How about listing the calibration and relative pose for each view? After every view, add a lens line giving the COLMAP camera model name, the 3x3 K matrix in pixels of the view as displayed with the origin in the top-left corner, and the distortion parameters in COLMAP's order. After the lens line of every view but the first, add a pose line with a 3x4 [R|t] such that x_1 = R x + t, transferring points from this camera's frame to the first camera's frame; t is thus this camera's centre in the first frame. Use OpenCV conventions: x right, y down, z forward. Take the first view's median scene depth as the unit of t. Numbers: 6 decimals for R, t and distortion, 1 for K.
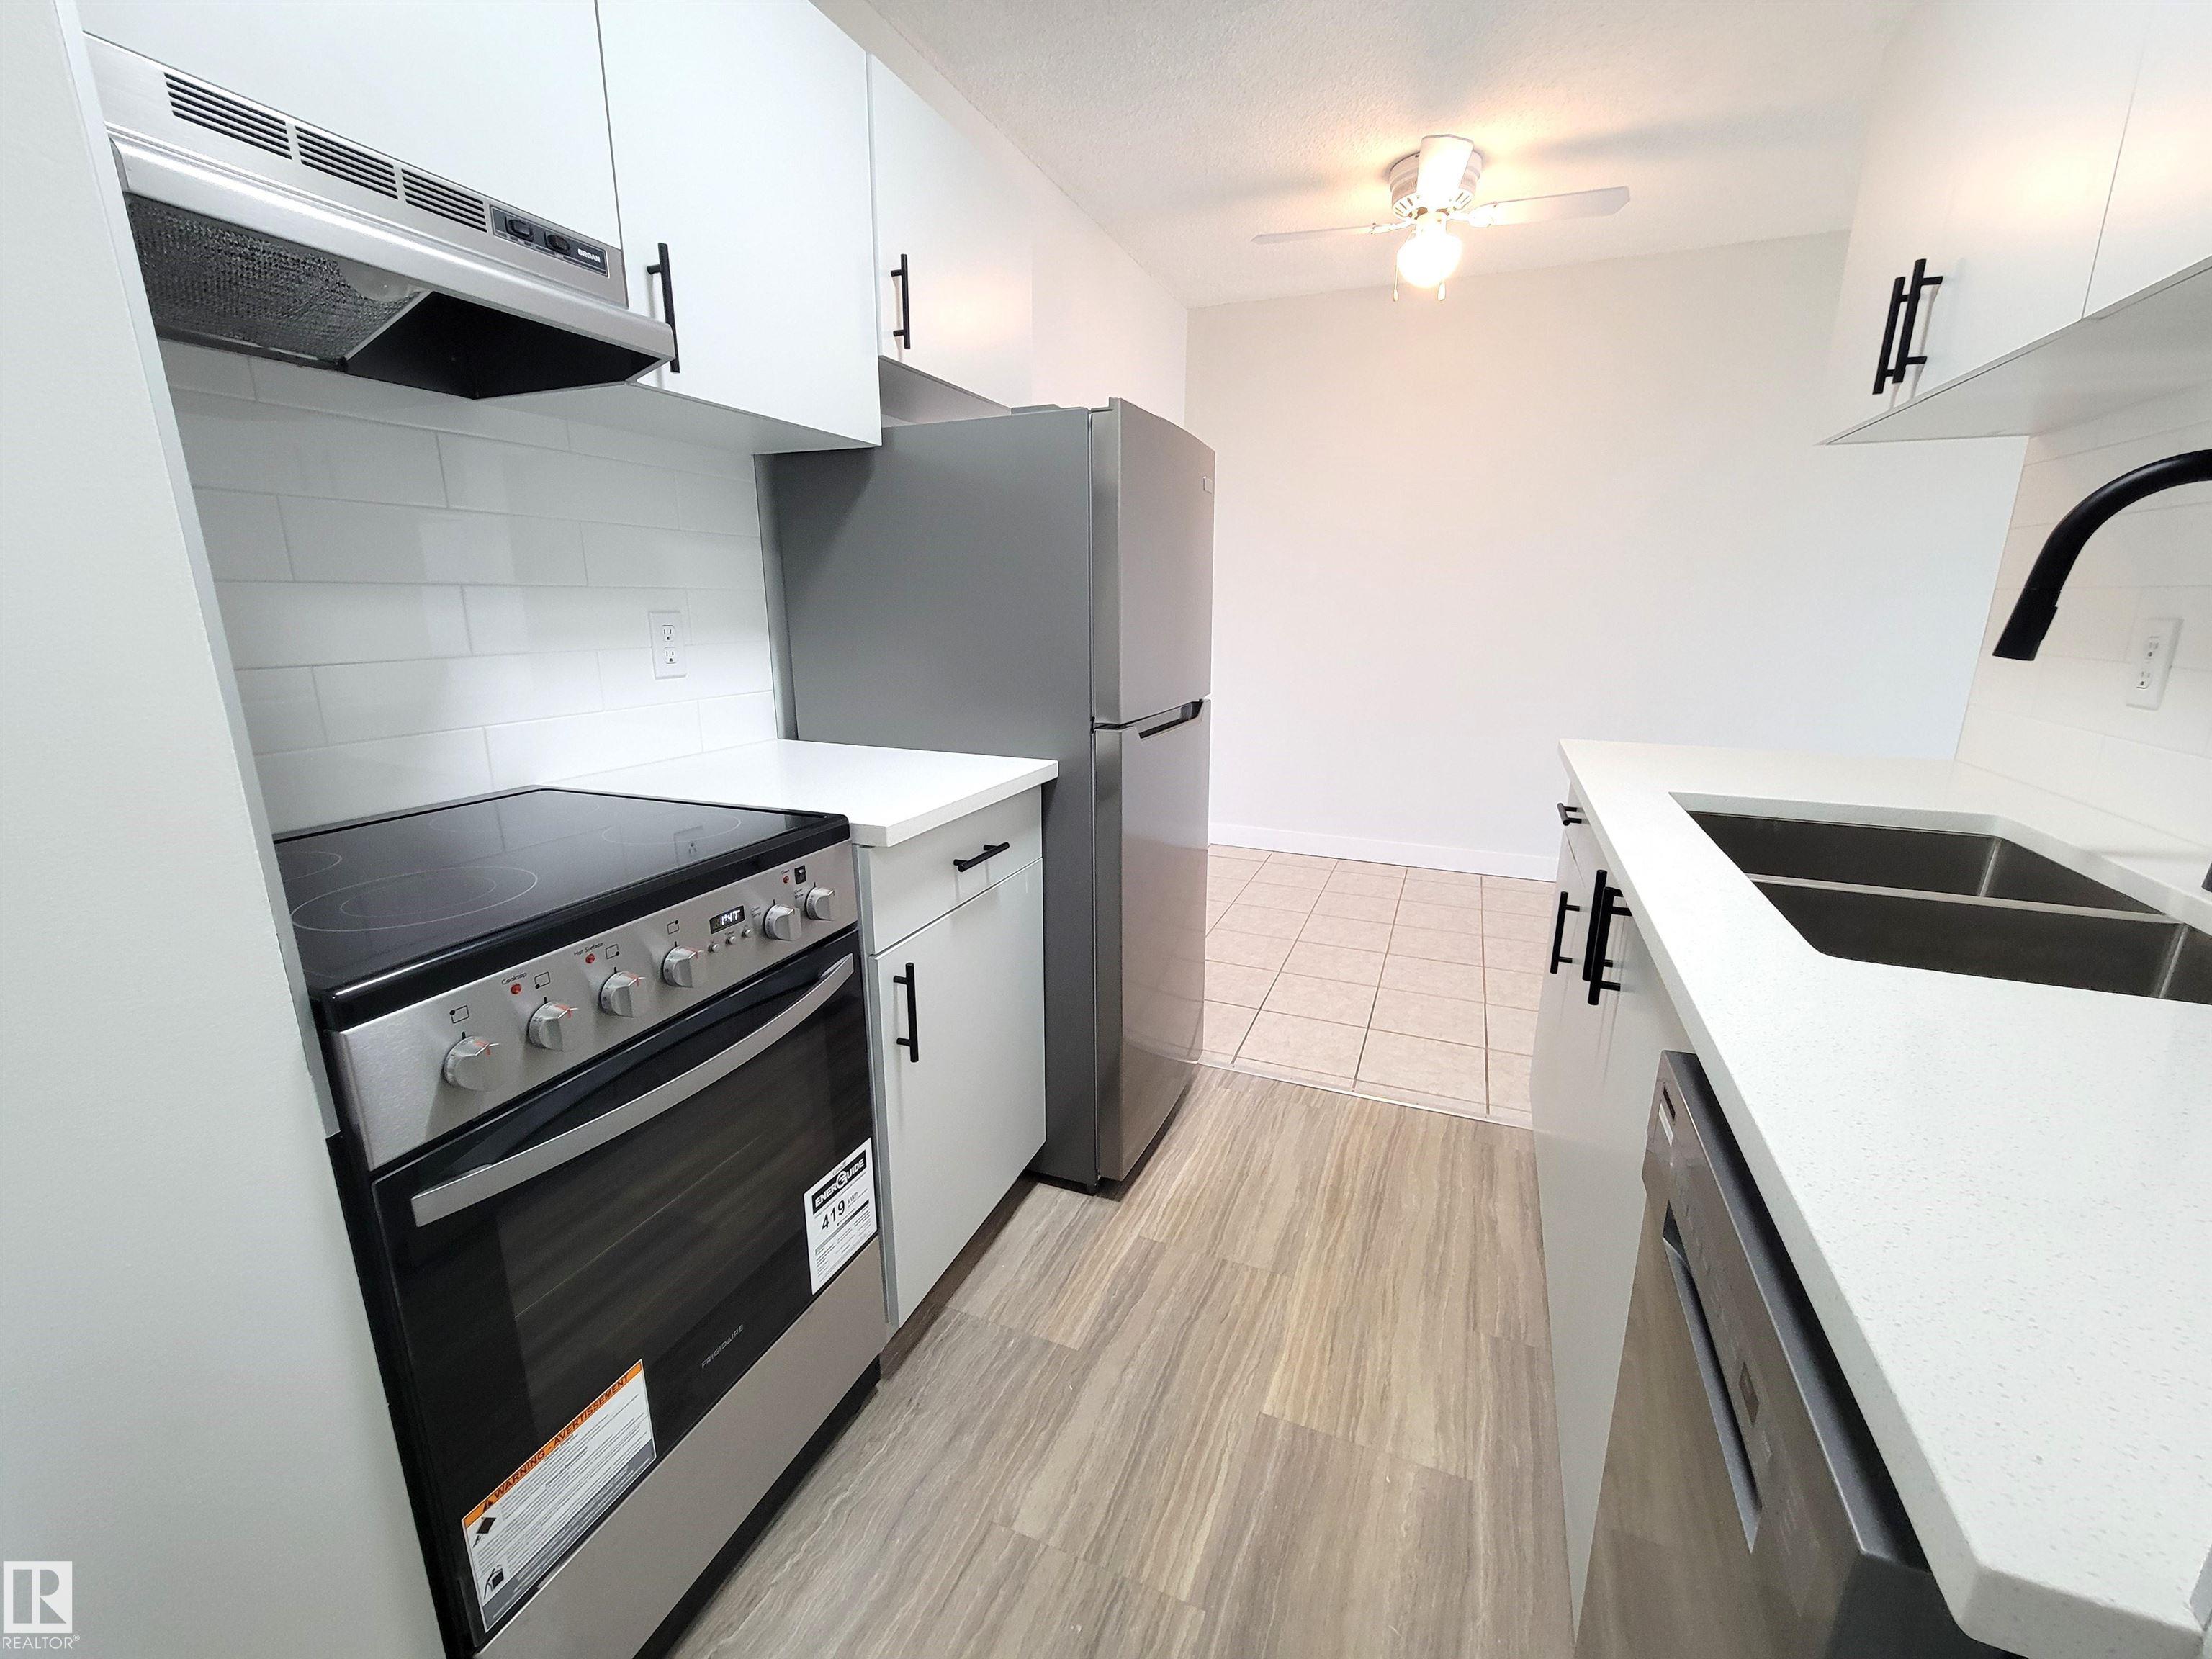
lens RADIAL K [[908.6, 0, 1083.5], [0, 908.6, 820.8], [0, 0, 1]] dist [0.001681, -0.001466]
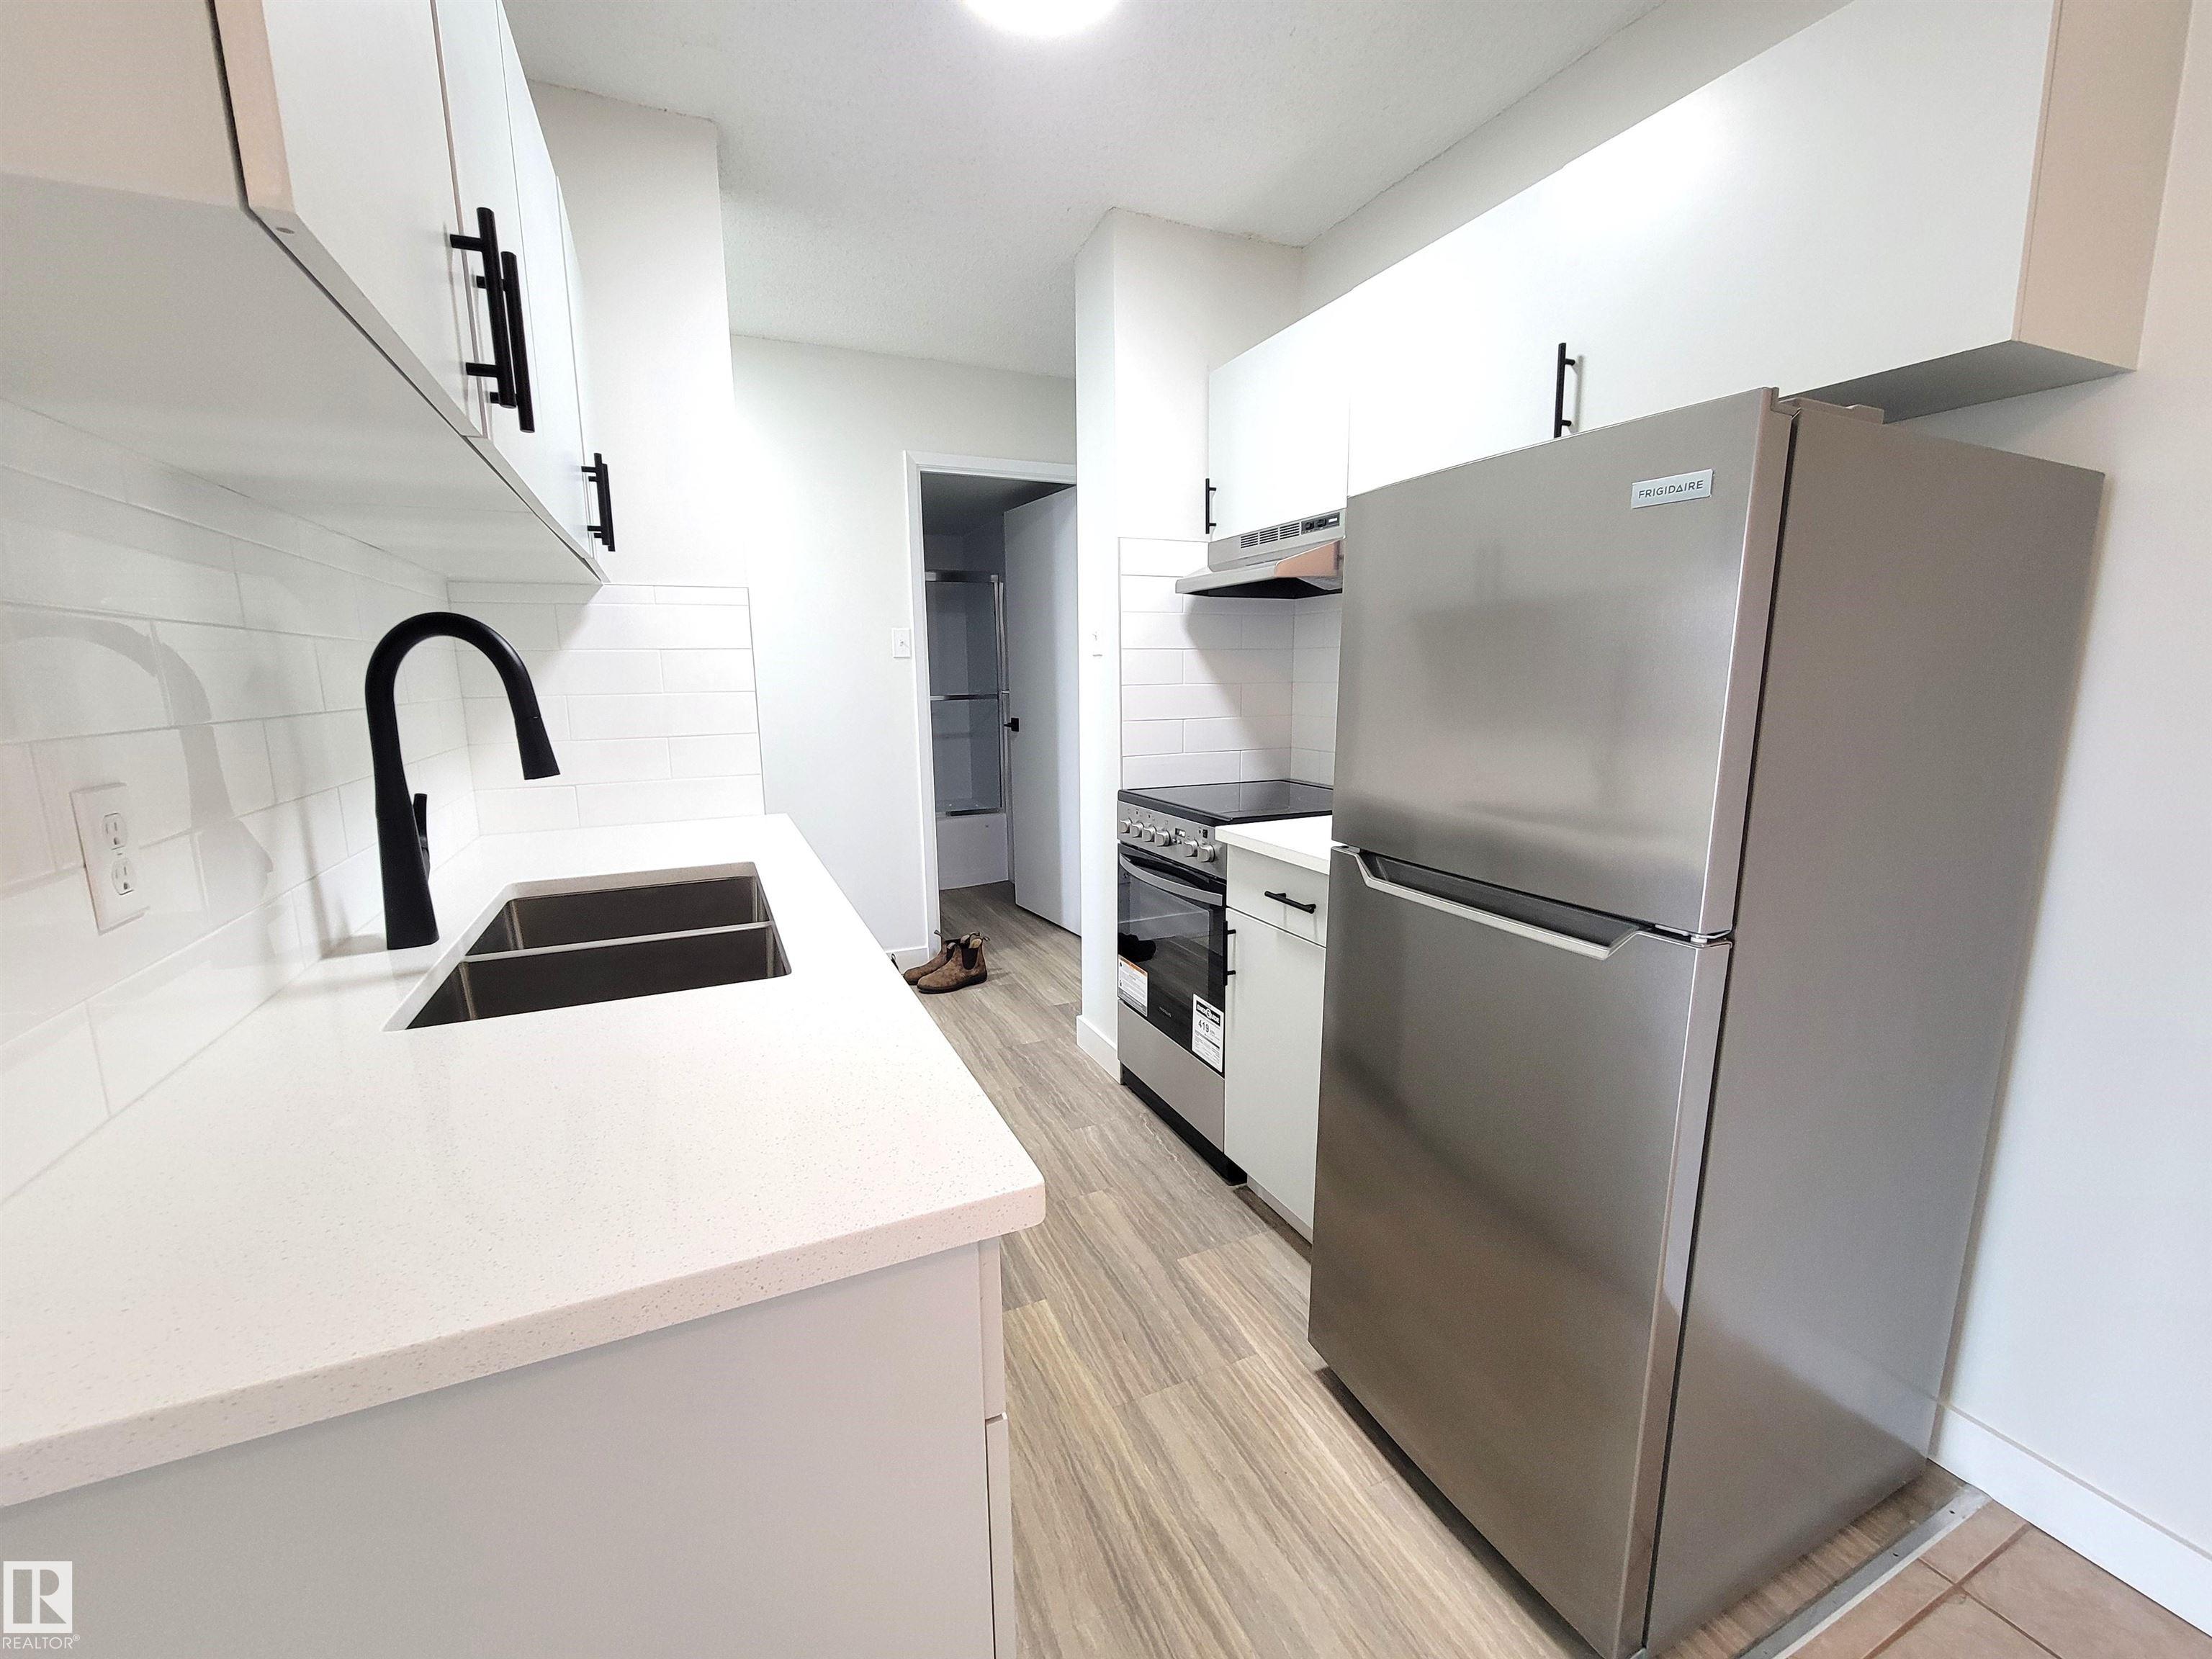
lens RADIAL K [[908.6, 0, 1102.9], [0, 908.6, 827.0], [0, 0, 1]] dist [0.001681, -0.001466]
pose [[-0.674332, 0.131890, -0.726555, 0.847063], [-0.165144, 0.932063, 0.322469, -0.369258], [0.719725, 0.337437, -0.606739, 1.359389]]
